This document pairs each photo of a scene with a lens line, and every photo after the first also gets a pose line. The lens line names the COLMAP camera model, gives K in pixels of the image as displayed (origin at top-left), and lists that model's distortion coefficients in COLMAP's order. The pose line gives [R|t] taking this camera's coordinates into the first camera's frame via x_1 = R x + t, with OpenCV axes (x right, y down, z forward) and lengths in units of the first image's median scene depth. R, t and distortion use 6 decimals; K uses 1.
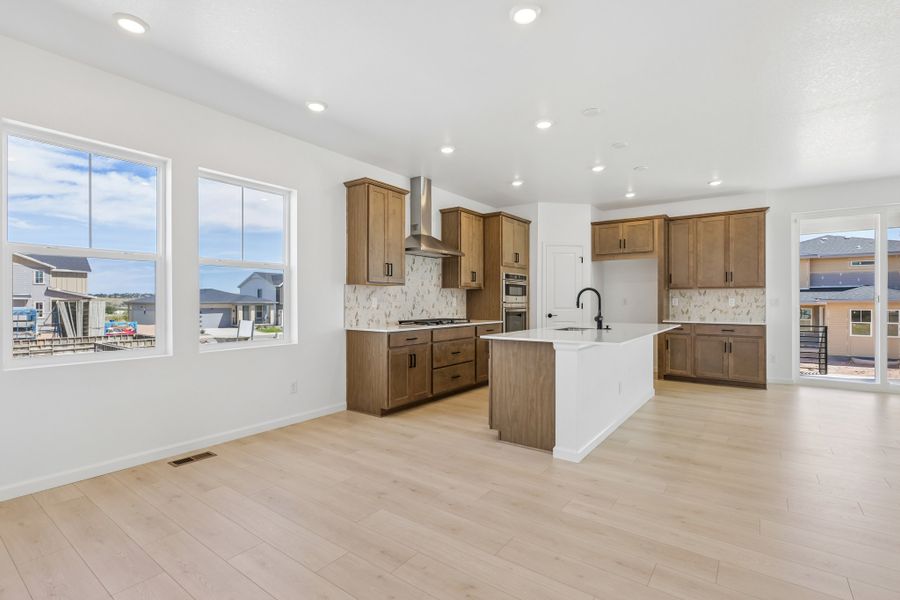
lens RADIAL K [[421.1, 0, 453.2], [0, 421.1, 297.9], [0, 0, 1]] dist [-0.000327, -0.000277]
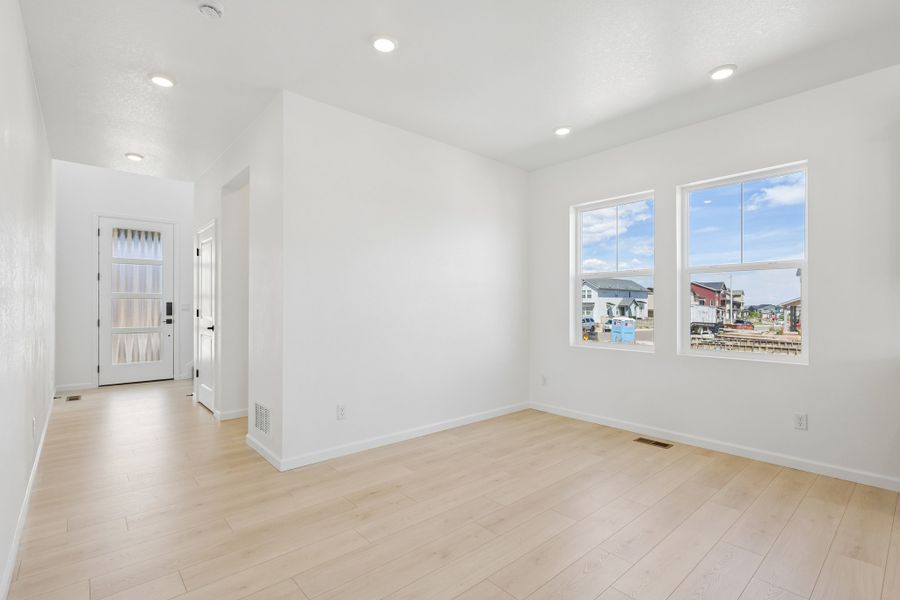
lens RADIAL K [[423.9, 0, 450.4], [0, 423.9, 306.5], [0, 0, 1]] dist [0.001824, 0.000000]
pose [[-0.223248, -0.000505, -0.974762, 0.342891], [0.003898, 0.999991, -0.001411, 0.002120], [0.974754, -0.004115, -0.223244, 0.375824]]
